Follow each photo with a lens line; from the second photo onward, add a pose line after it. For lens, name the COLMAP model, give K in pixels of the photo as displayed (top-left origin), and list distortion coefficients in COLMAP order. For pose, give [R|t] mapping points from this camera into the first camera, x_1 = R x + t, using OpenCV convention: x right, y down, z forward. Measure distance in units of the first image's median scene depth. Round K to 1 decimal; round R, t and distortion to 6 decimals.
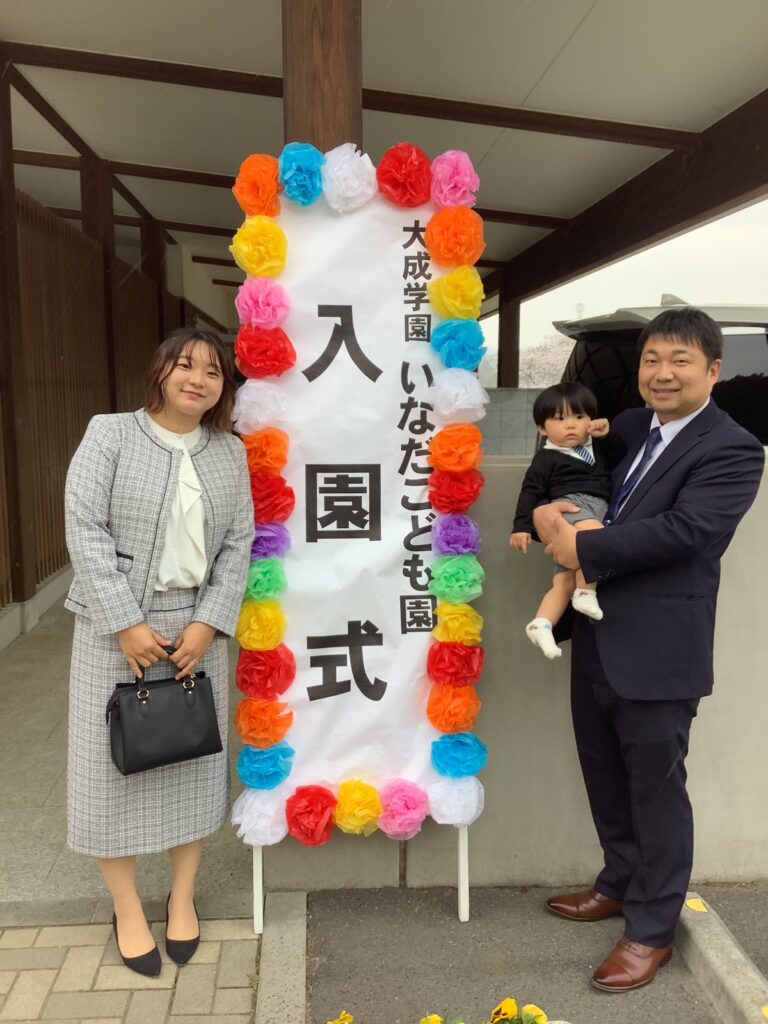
lens RADIAL K [[931.7, 0, 362.3], [0, 931.7, 447.3], [0, 0, 1]] dist [0.032785, 0.000000]
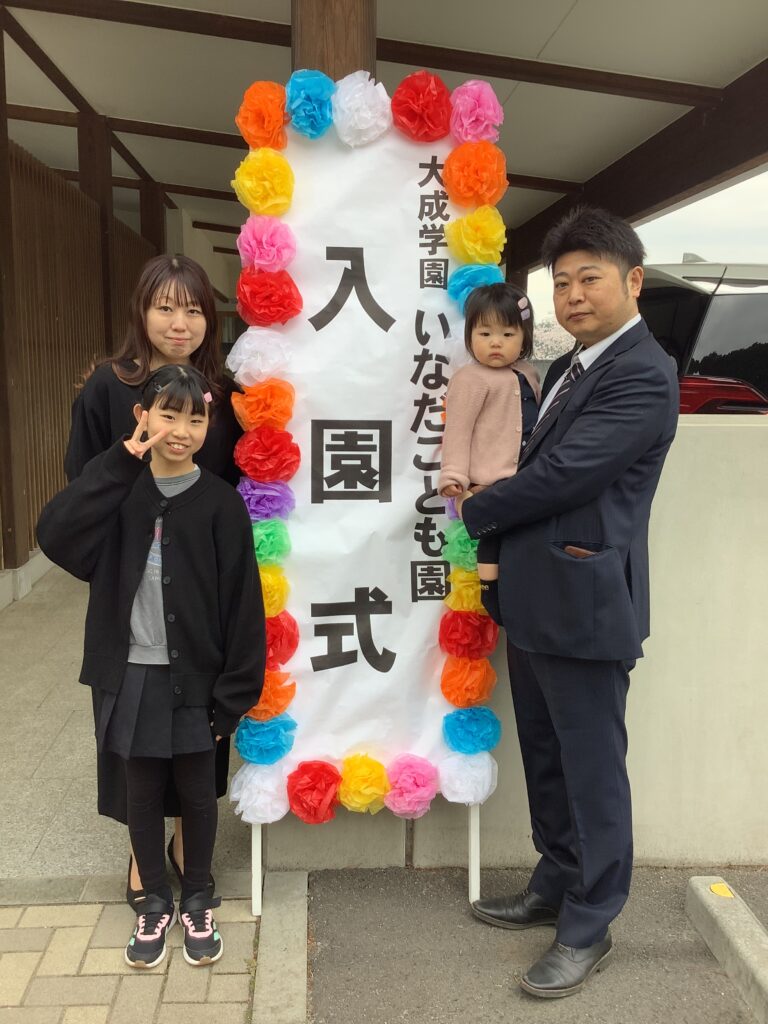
lens RADIAL K [[931.7, 0, 366.8], [0, 931.7, 449.2], [0, 0, 1]] dist [0.032785, 0.000000]
pose [[0.999915, 0.011793, 0.005472, -0.010407], [-0.011945, 0.999520, 0.028579, 0.020865], [-0.005132, -0.028642, 0.999577, 0.068709]]
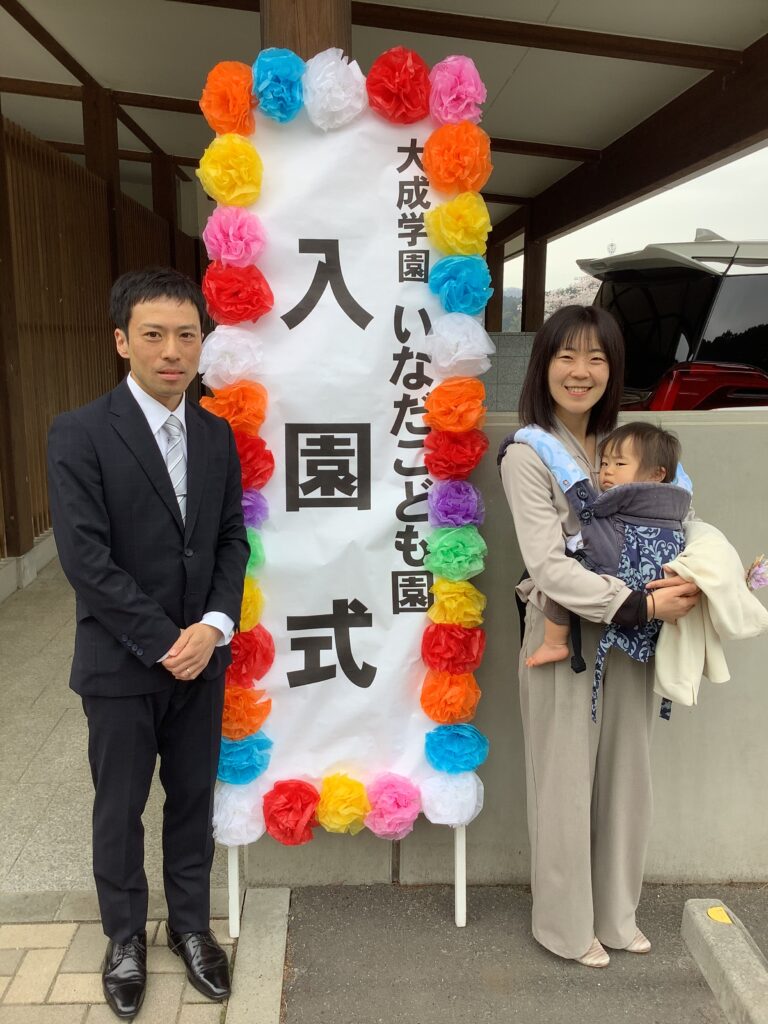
lens RADIAL K [[931.7, 0, 367.9], [0, 931.7, 454.0], [0, 0, 1]] dist [0.032785, 0.000000]
pose [[0.999767, 0.003460, -0.021329, 0.036136], [-0.002012, 0.997715, 0.067528, -0.012132], [0.021514, -0.067469, 0.997489, 0.121149]]
